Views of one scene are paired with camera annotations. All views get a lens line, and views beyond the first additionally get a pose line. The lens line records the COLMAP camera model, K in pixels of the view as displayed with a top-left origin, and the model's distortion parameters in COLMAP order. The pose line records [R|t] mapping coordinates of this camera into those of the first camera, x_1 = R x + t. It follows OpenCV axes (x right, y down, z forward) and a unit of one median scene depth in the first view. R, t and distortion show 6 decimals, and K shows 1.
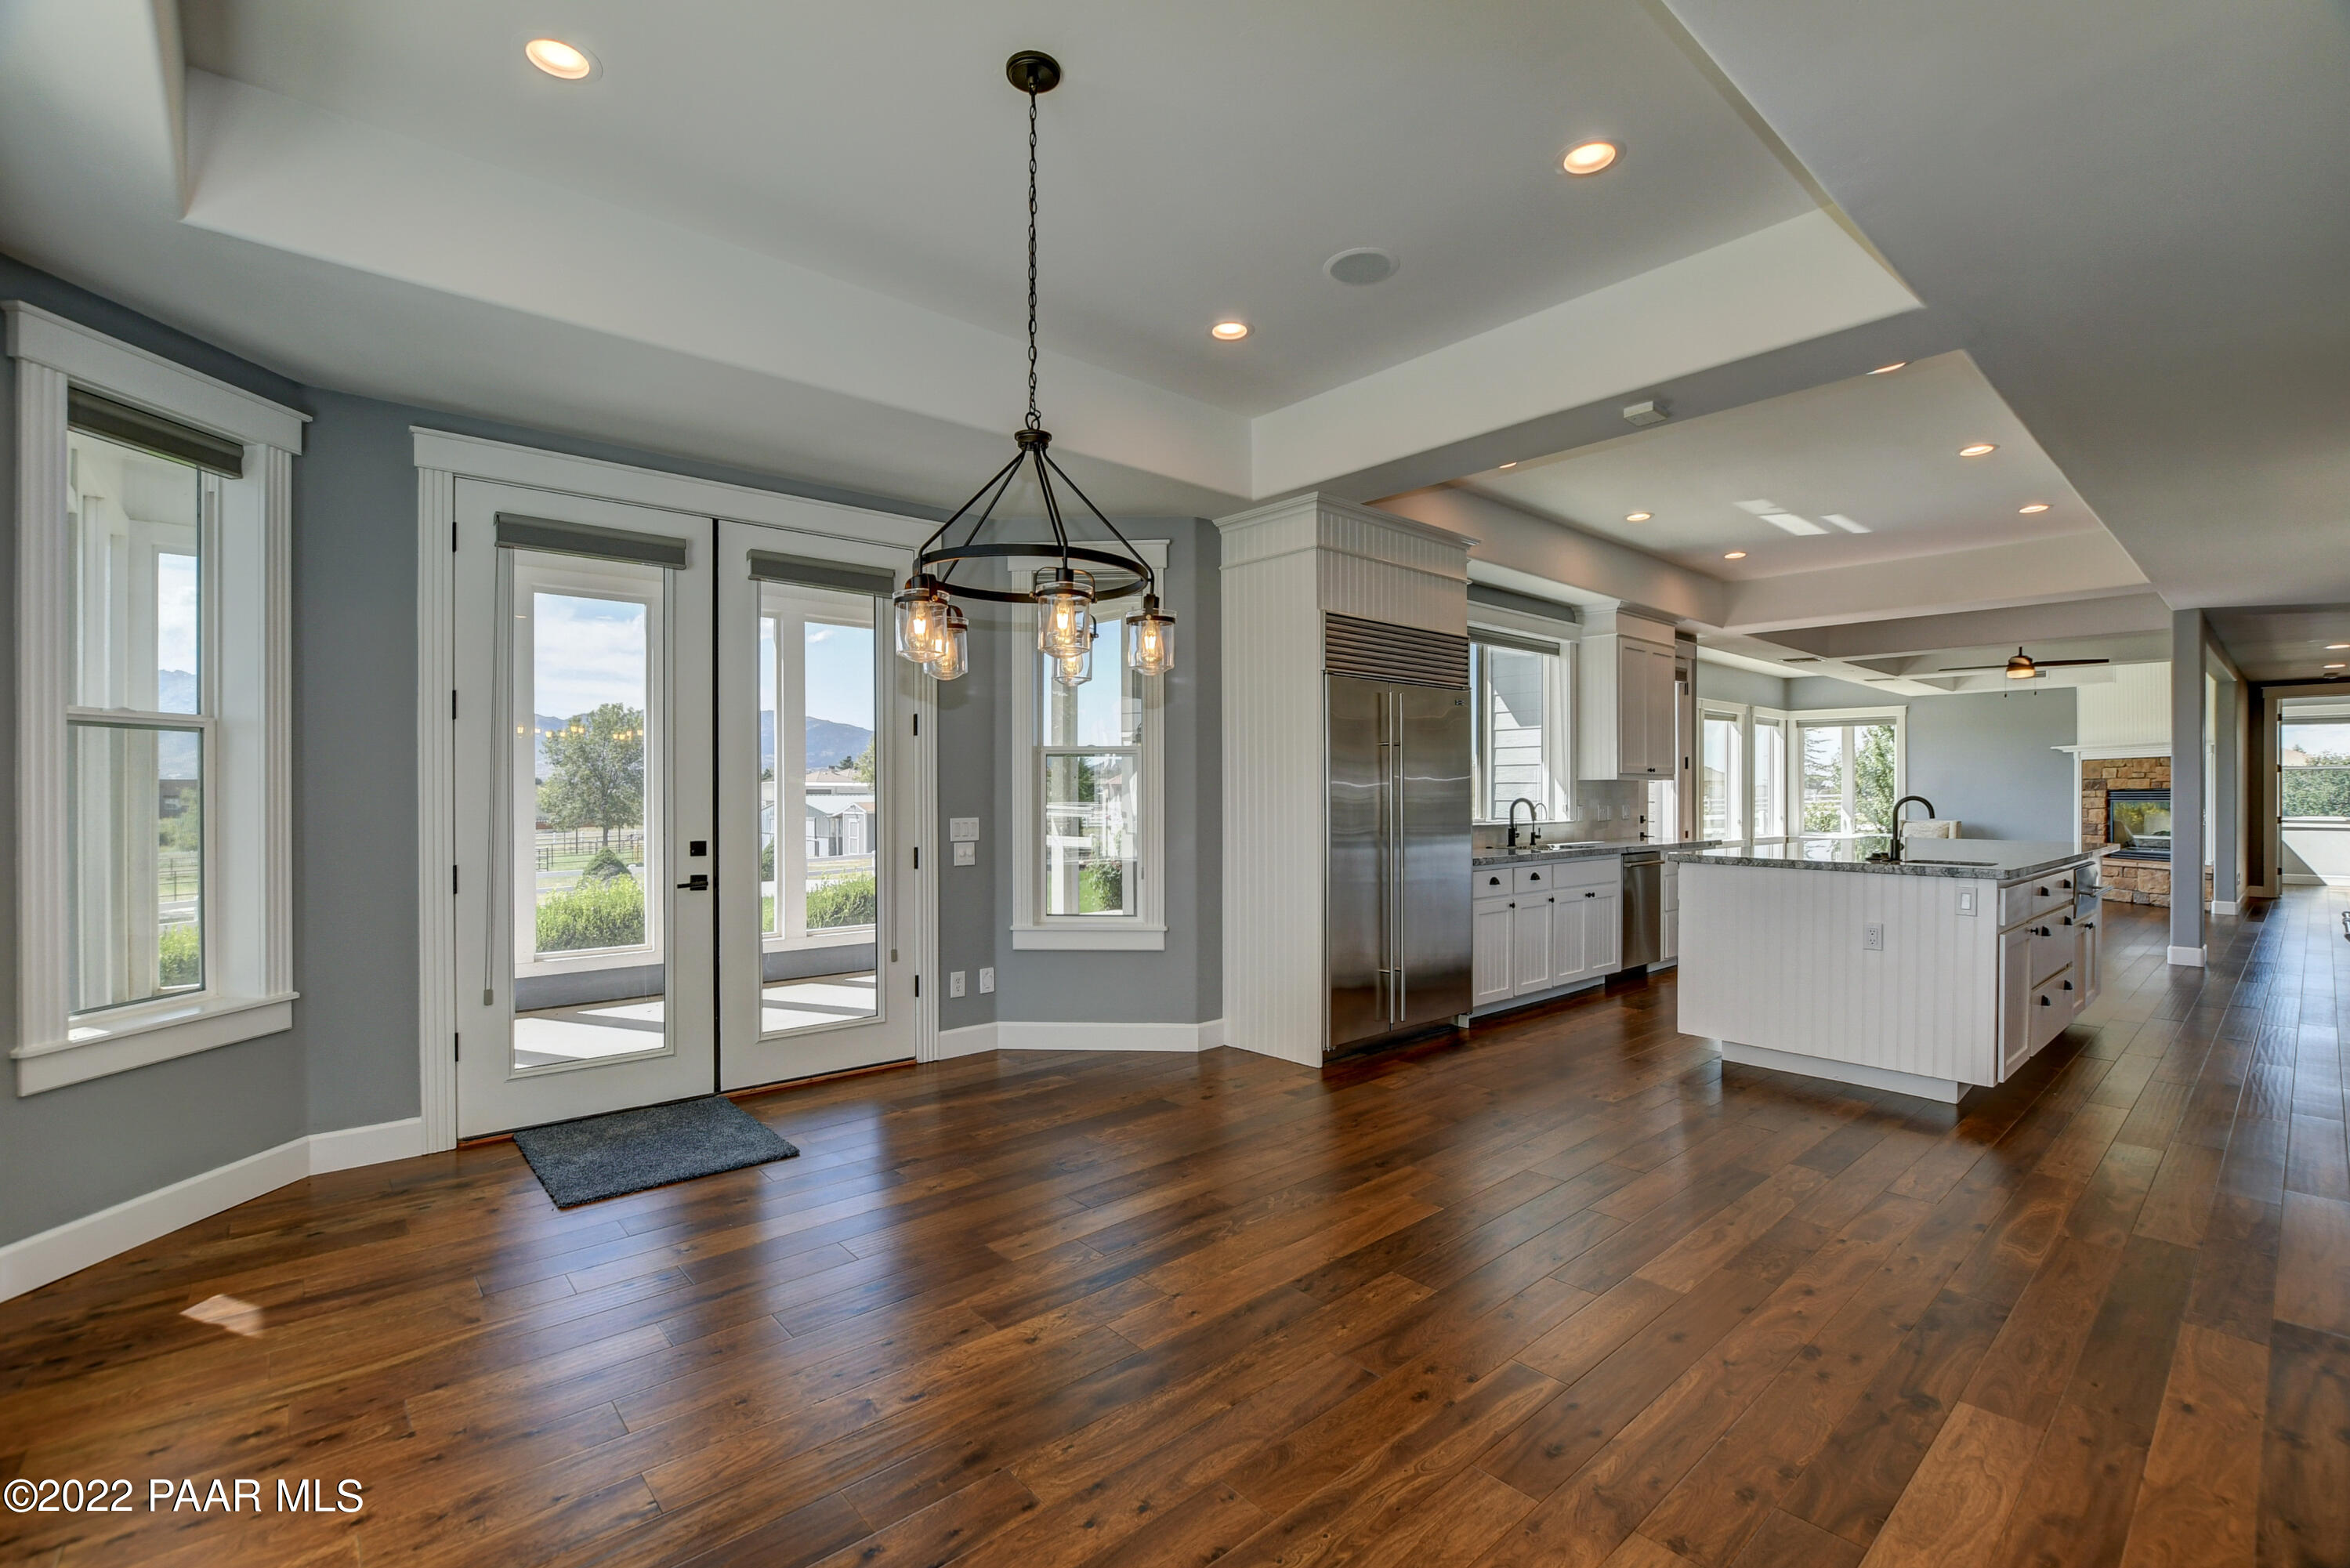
lens RADIAL K [[1053.4, 0, 1120.4], [0, 1053.4, 791.0], [0, 0, 1]] dist [-0.023772, 0.000859]
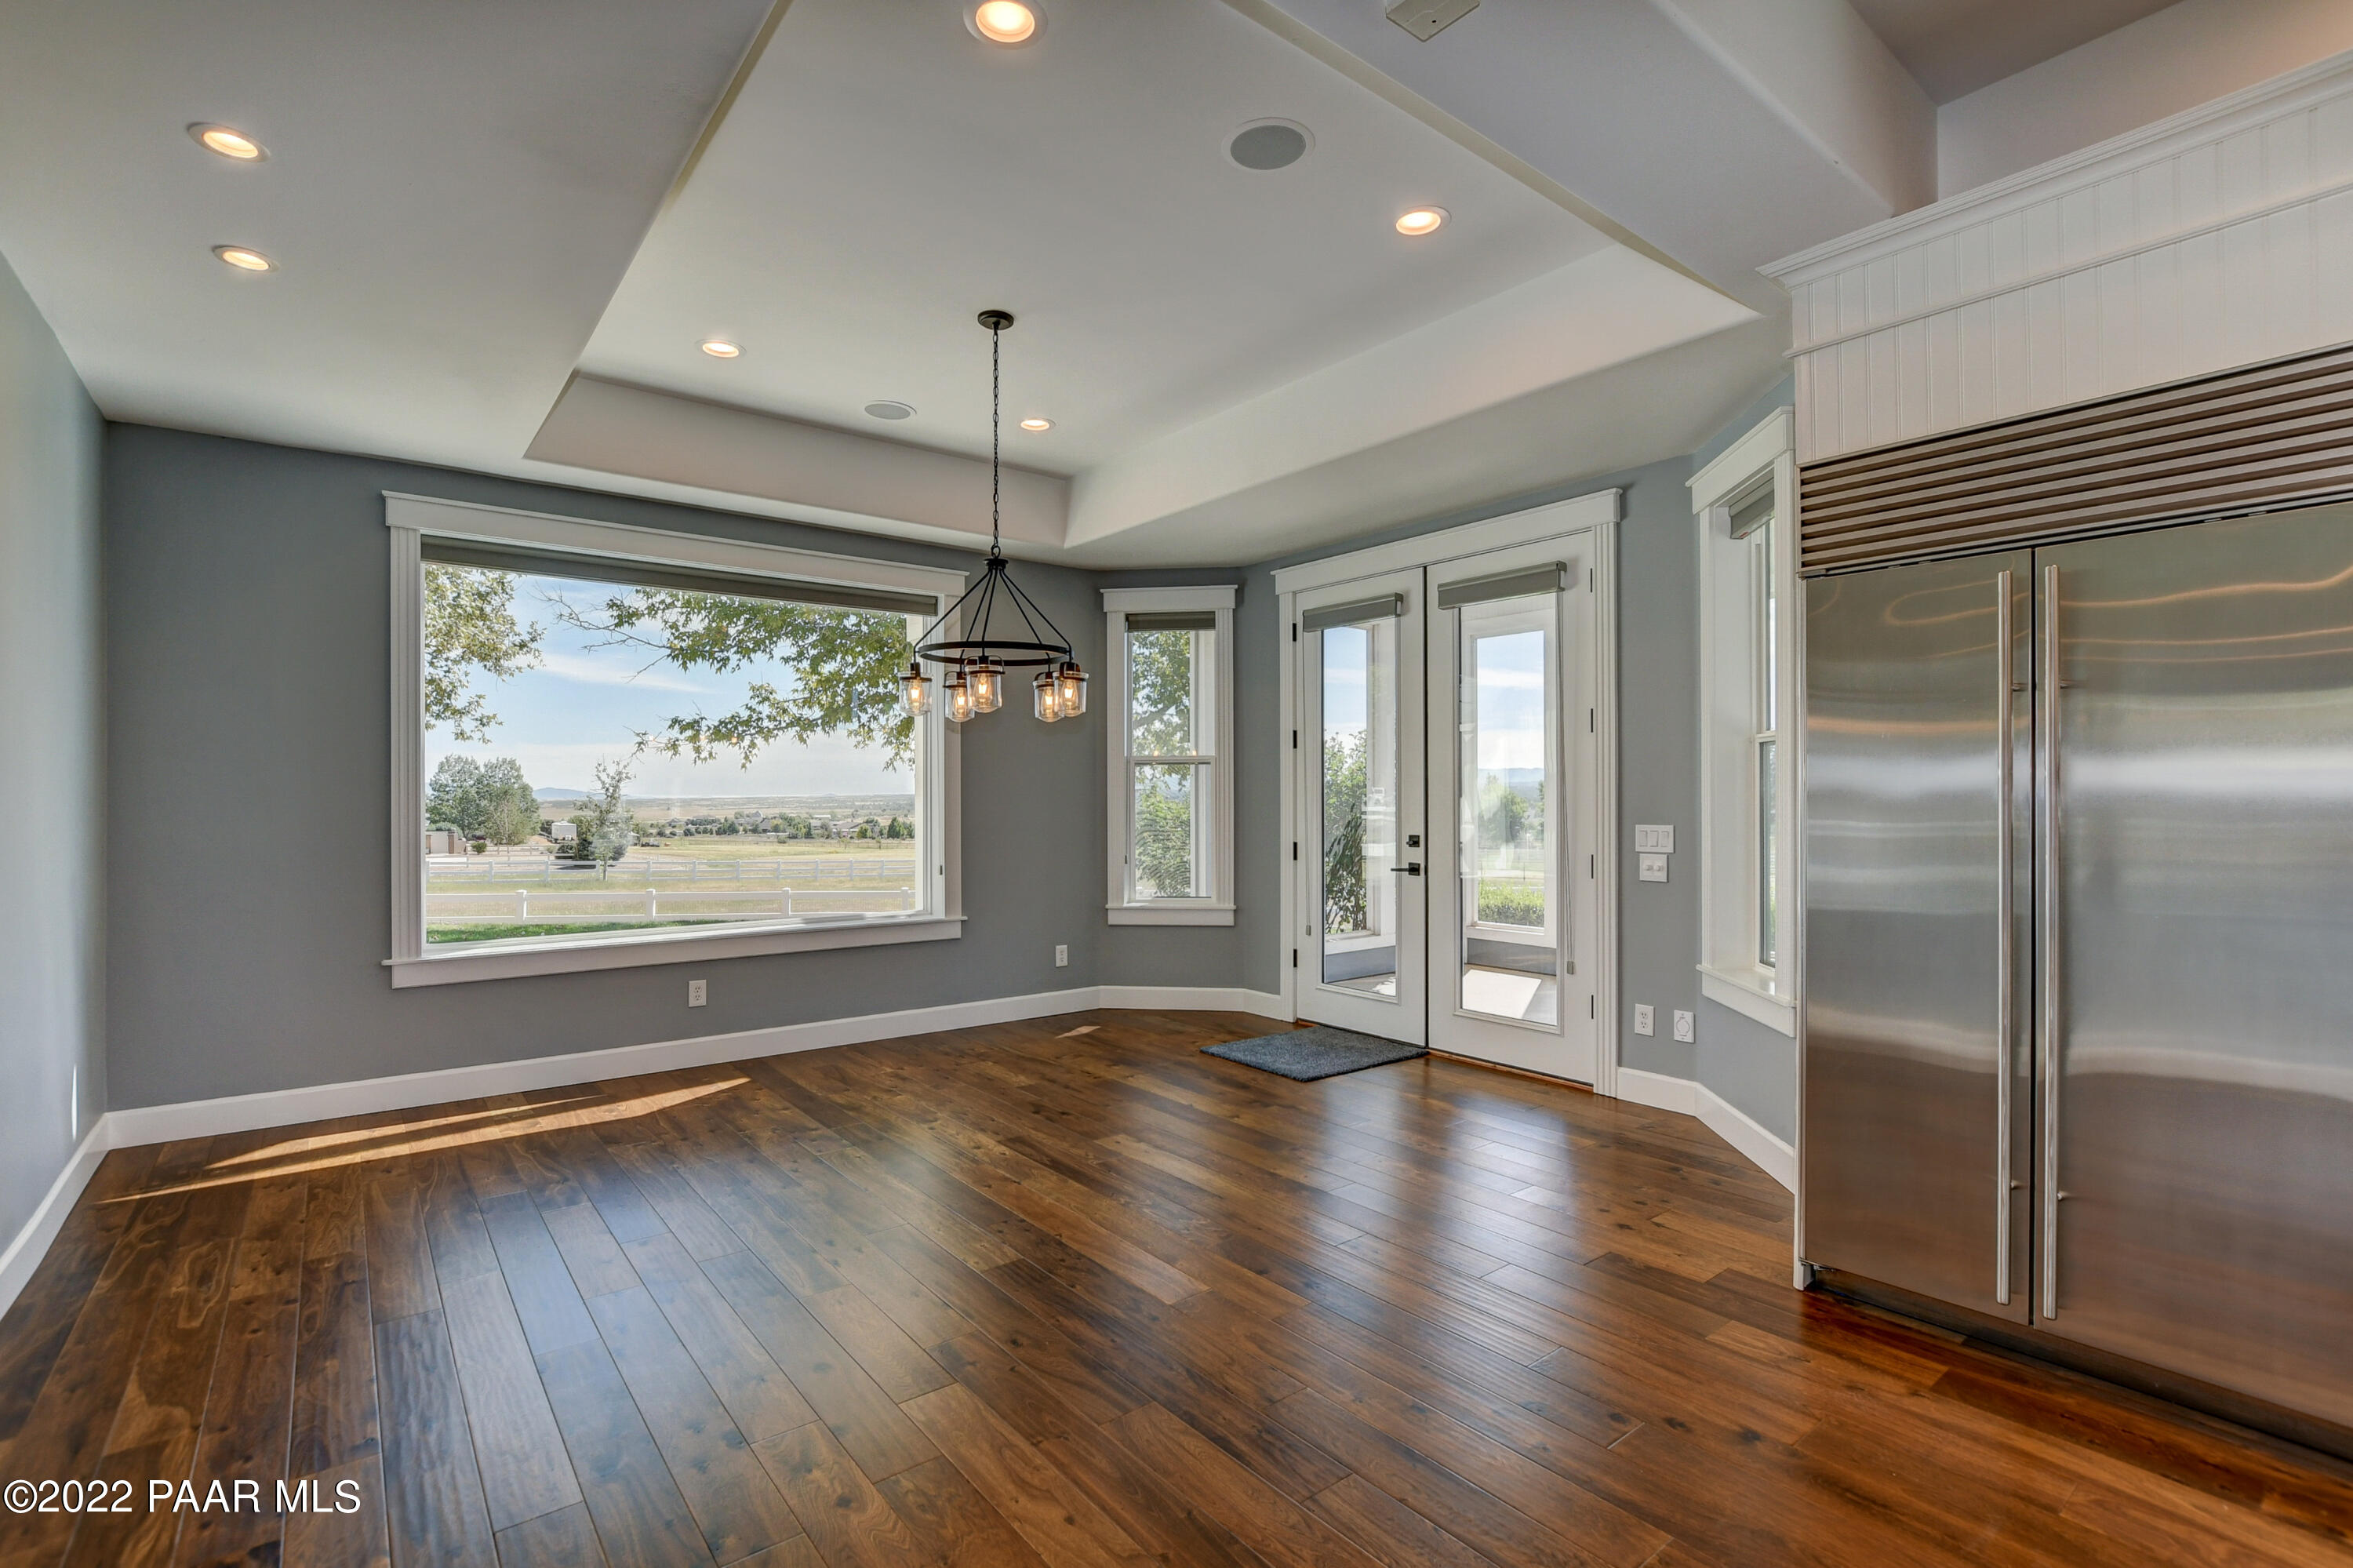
lens RADIAL K [[1070.3, 0, 1180.2], [0, 1070.3, 786.9], [0, 0, 1]] dist [-0.004281, -0.000302]
pose [[-0.032608, -0.008088, -0.999435, 0.817525], [0.005166, 0.999953, -0.008261, 0.000680], [0.999455, -0.005432, -0.032565, 0.738172]]
